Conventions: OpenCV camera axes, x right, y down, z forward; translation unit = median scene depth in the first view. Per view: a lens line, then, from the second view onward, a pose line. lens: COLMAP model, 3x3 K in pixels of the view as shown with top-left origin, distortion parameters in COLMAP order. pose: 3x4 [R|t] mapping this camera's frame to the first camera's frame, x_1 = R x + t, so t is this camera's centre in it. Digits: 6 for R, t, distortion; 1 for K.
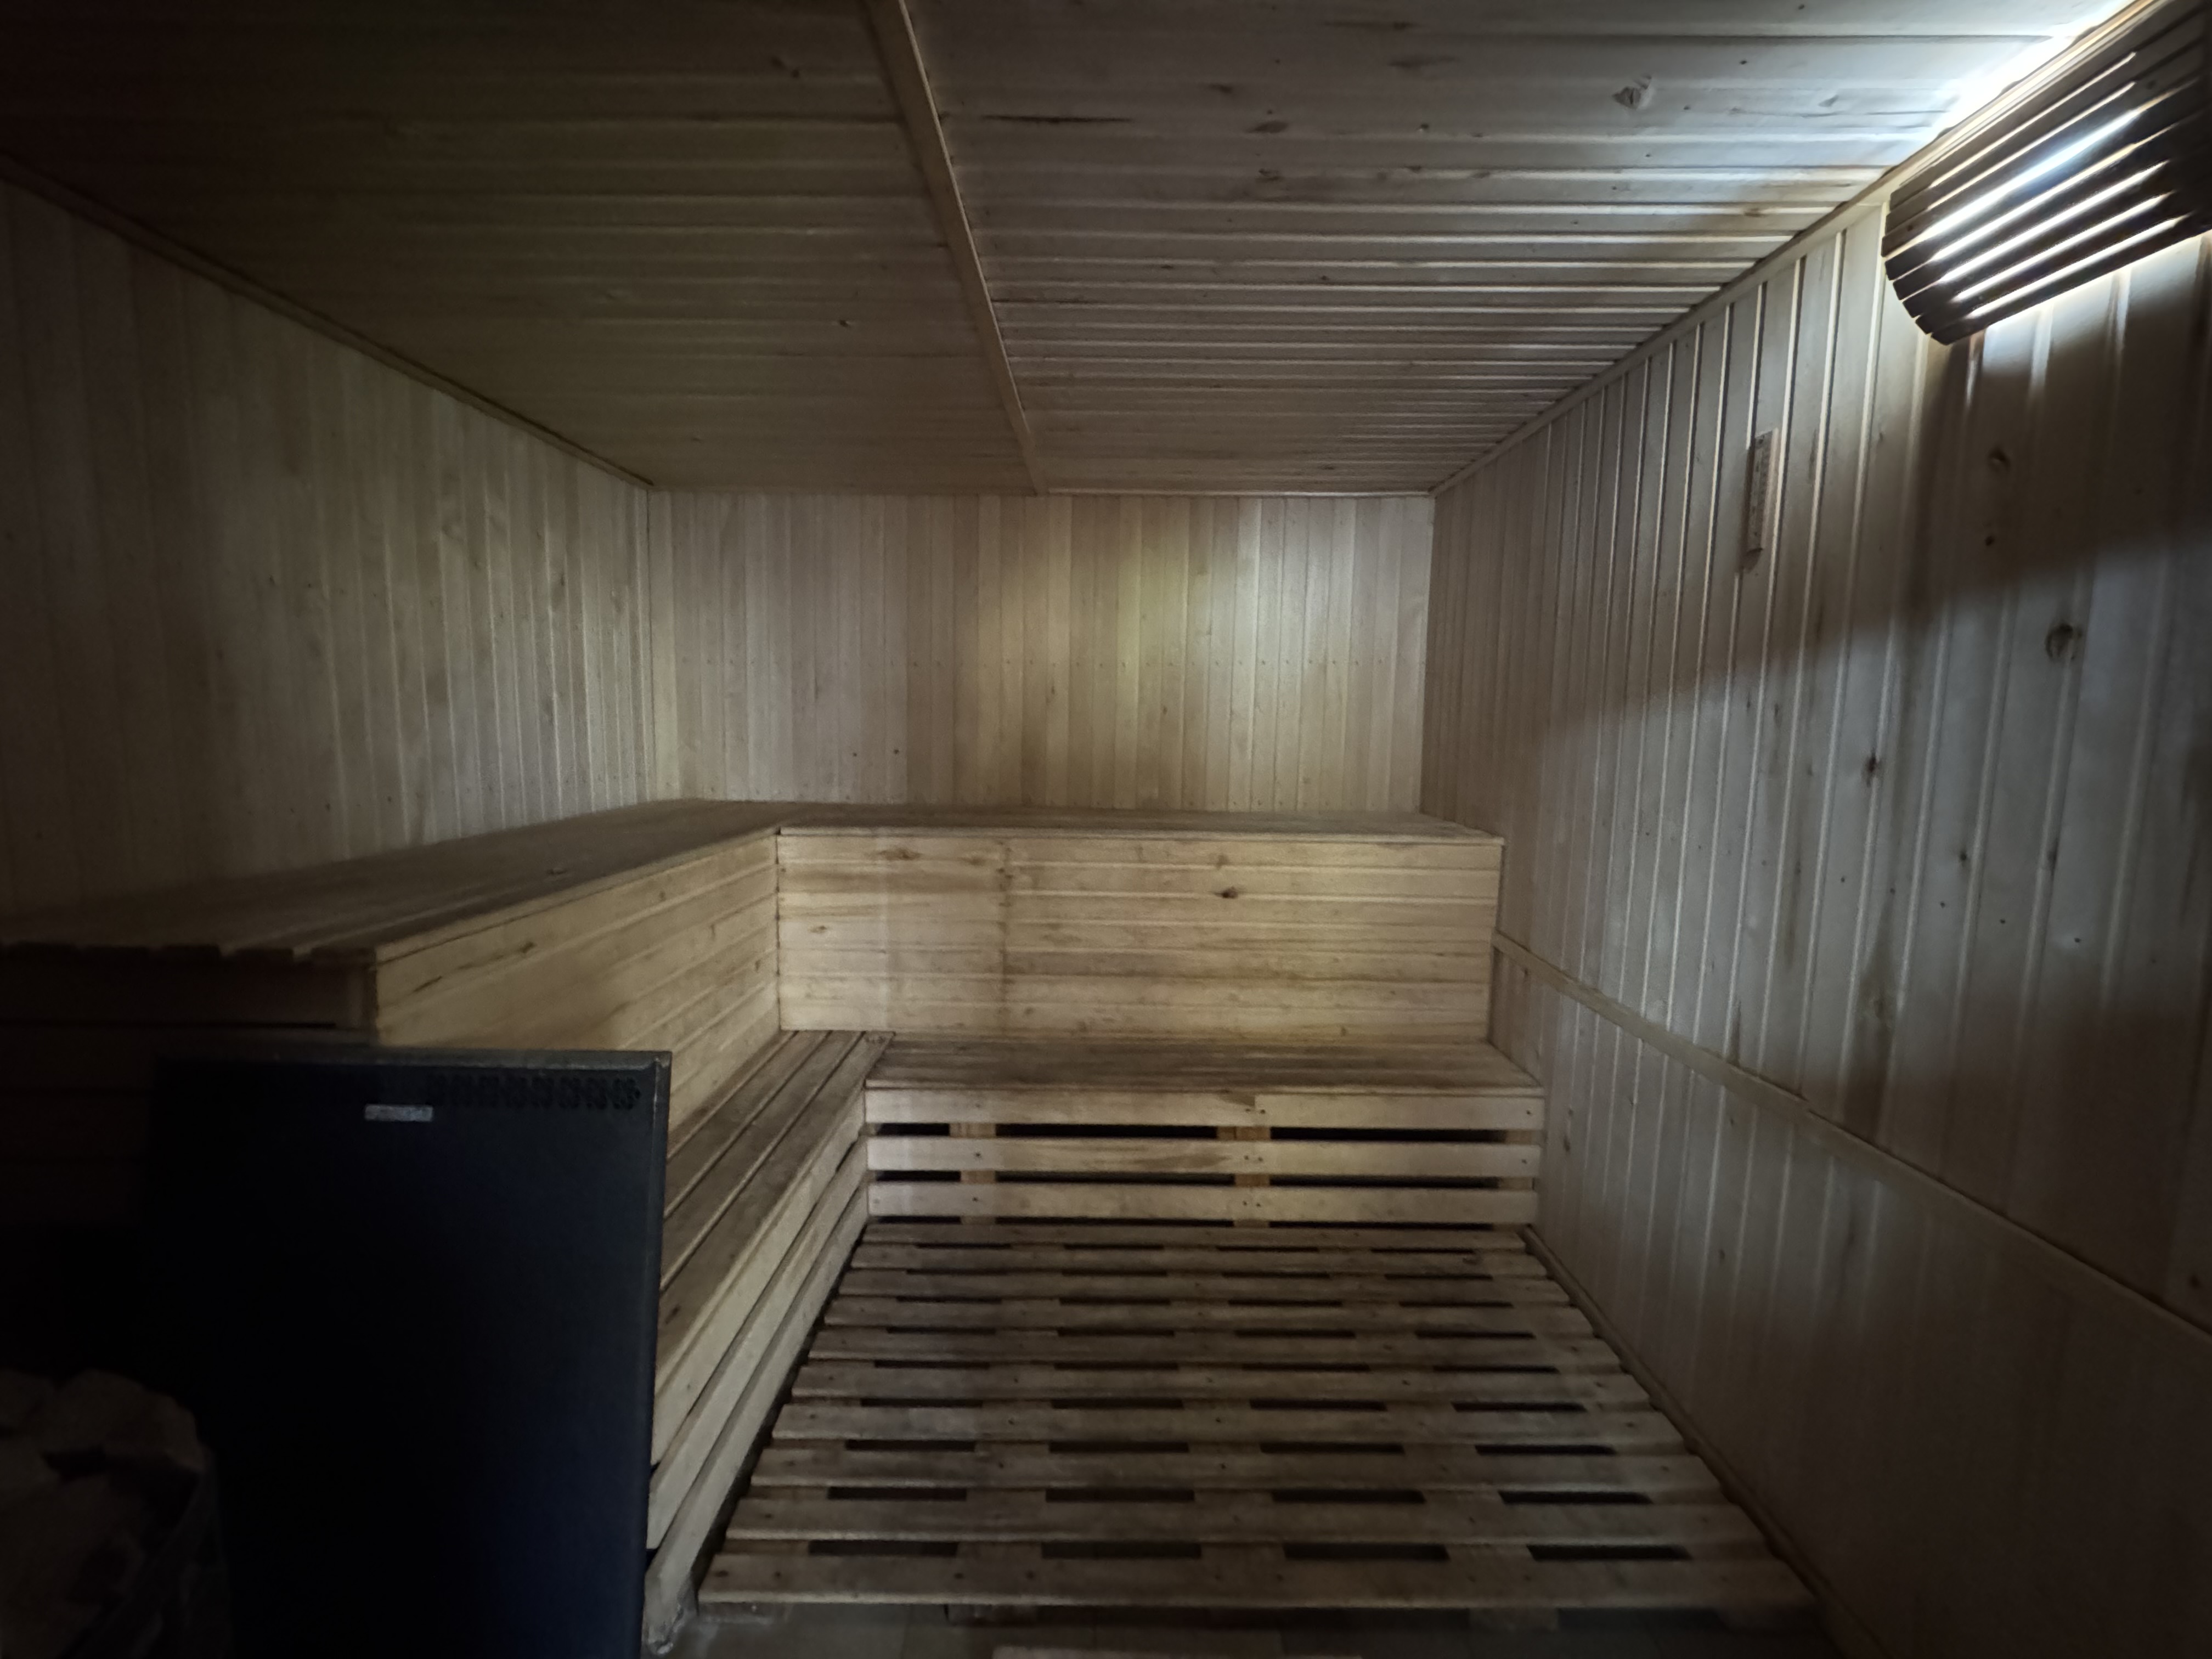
lens RADIAL K [[881.6, 0, 1105.4], [0, 881.6, 820.6], [0, 0, 1]] dist [-0.003463, 0.000879]
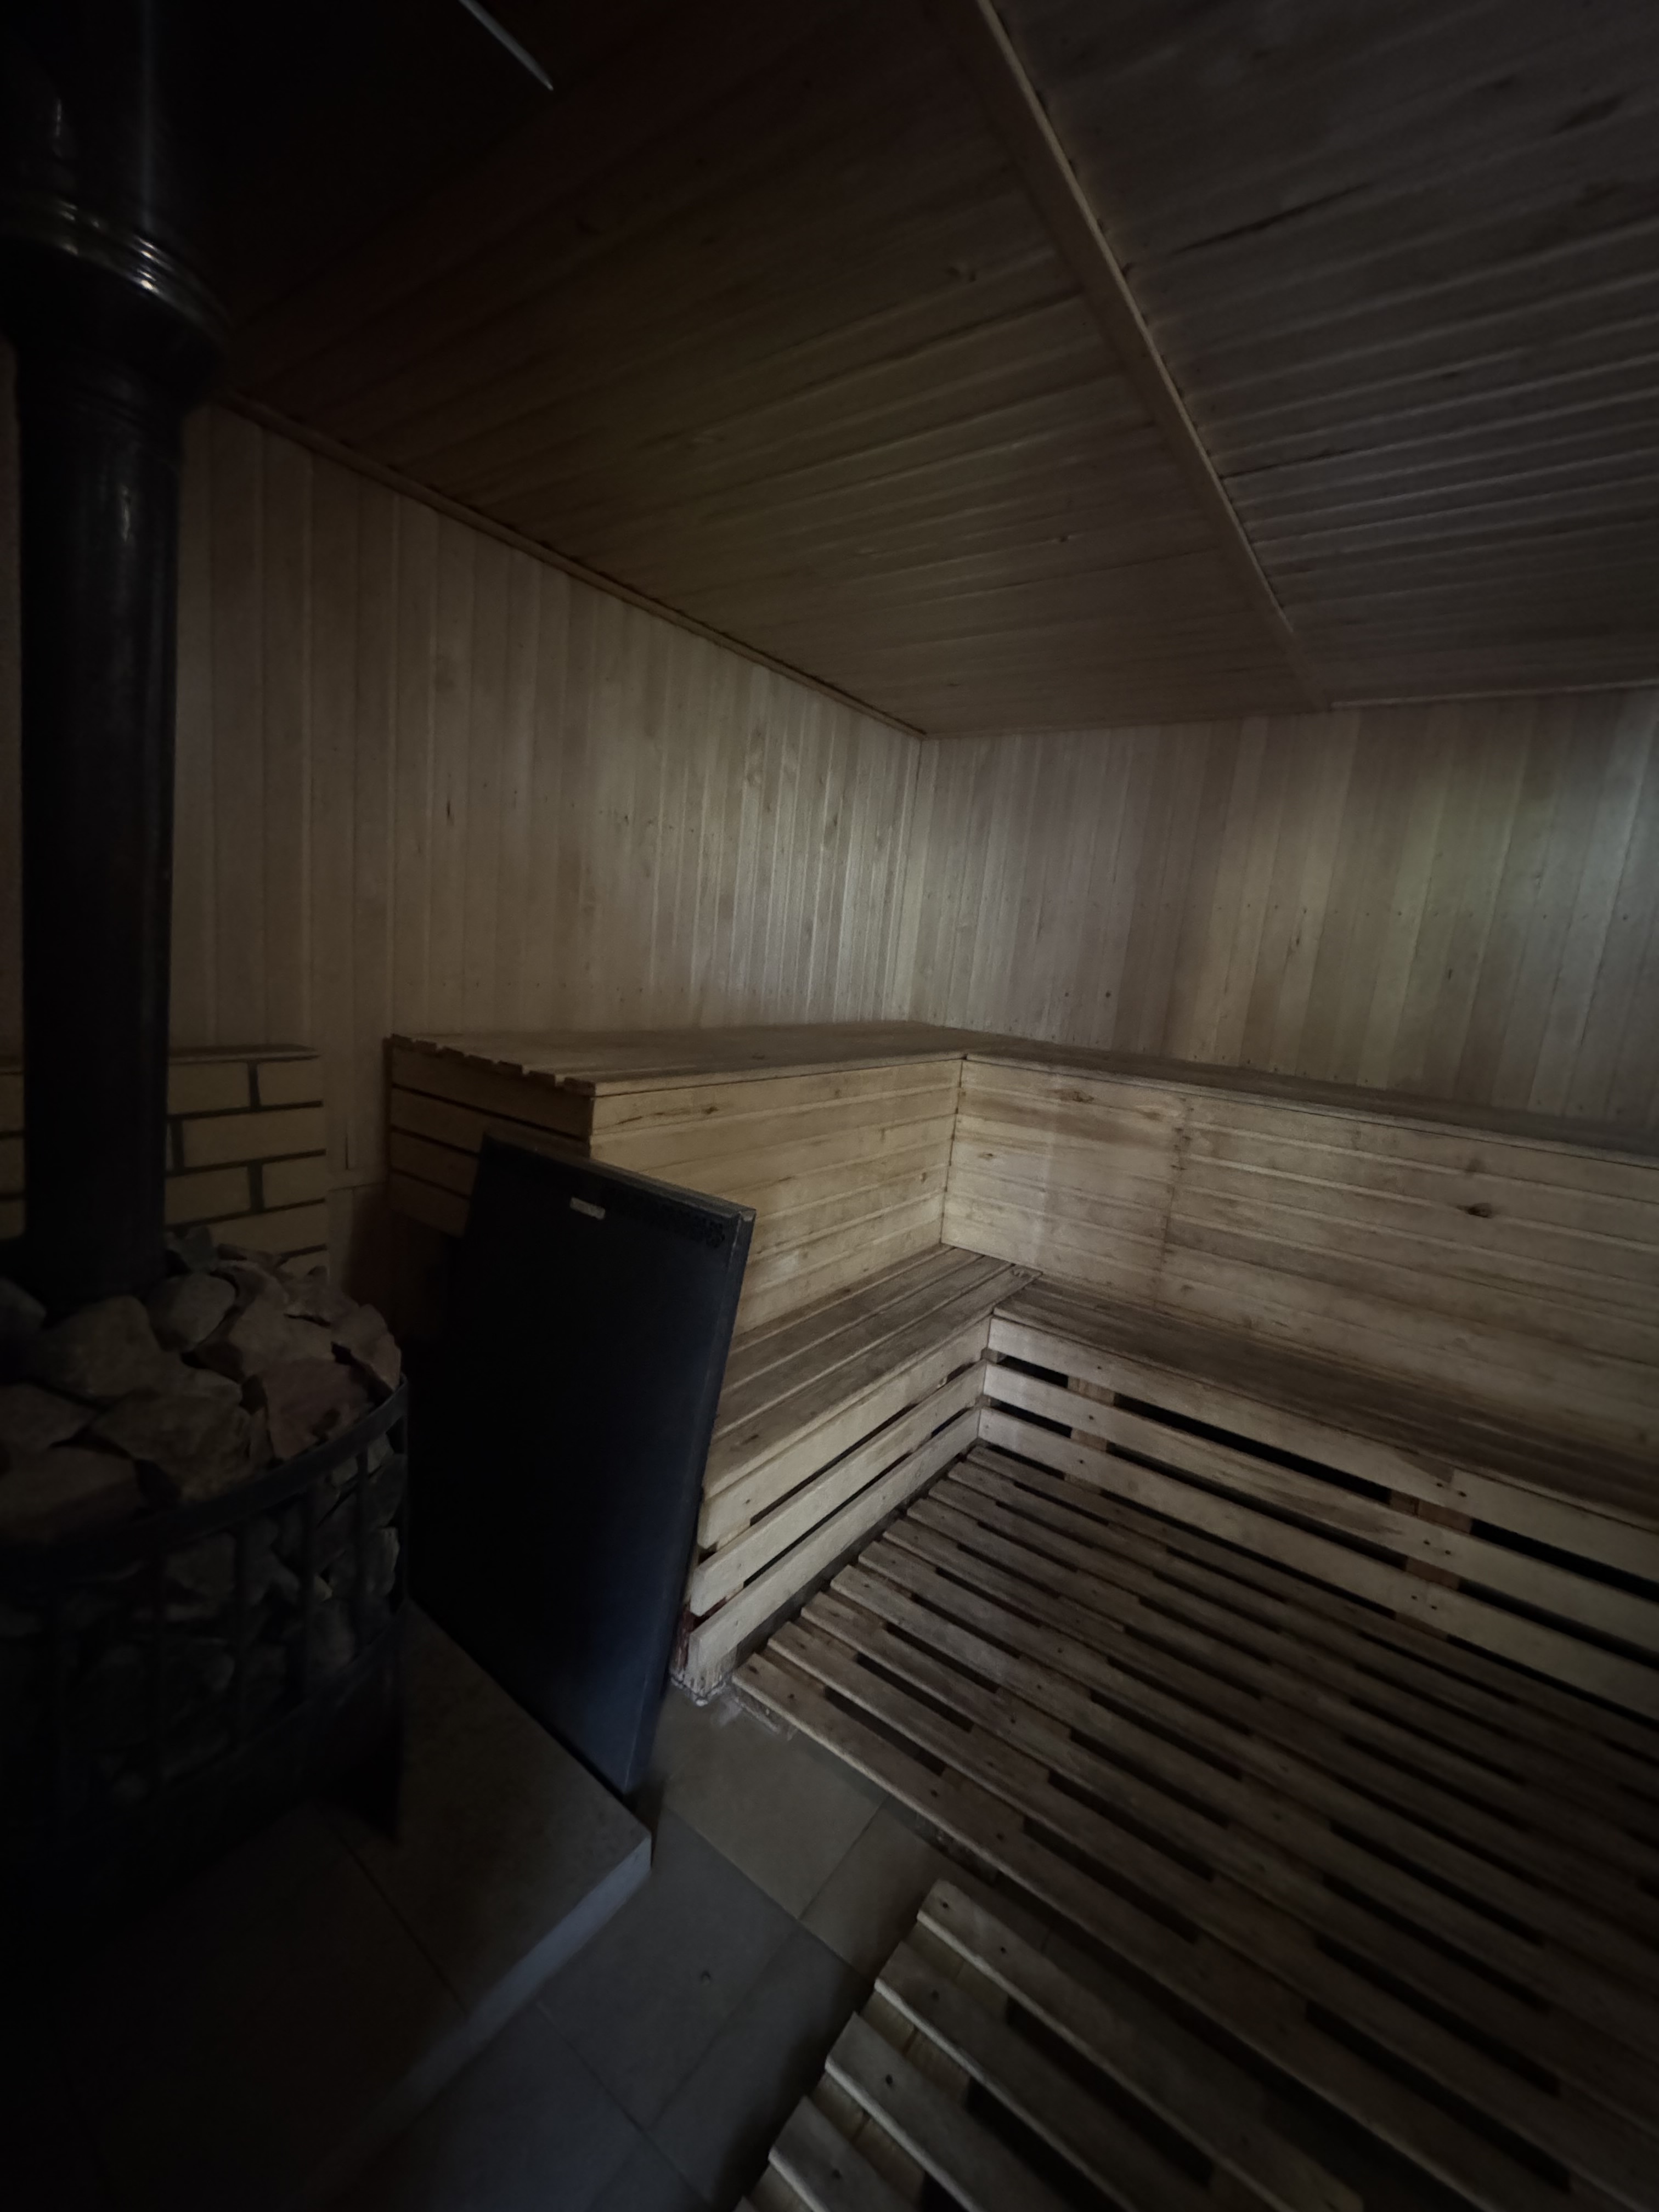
lens RADIAL K [[881.6, 0, 833.7], [0, 881.6, 1097.0], [0, 0, 1]] dist [-0.003463, 0.000879]
pose [[0.816988, 0.152092, -0.556237, 0.114833], [-0.138432, 0.988113, 0.066855, 0.014079], [0.559793, 0.022381, 0.828330, 0.055433]]
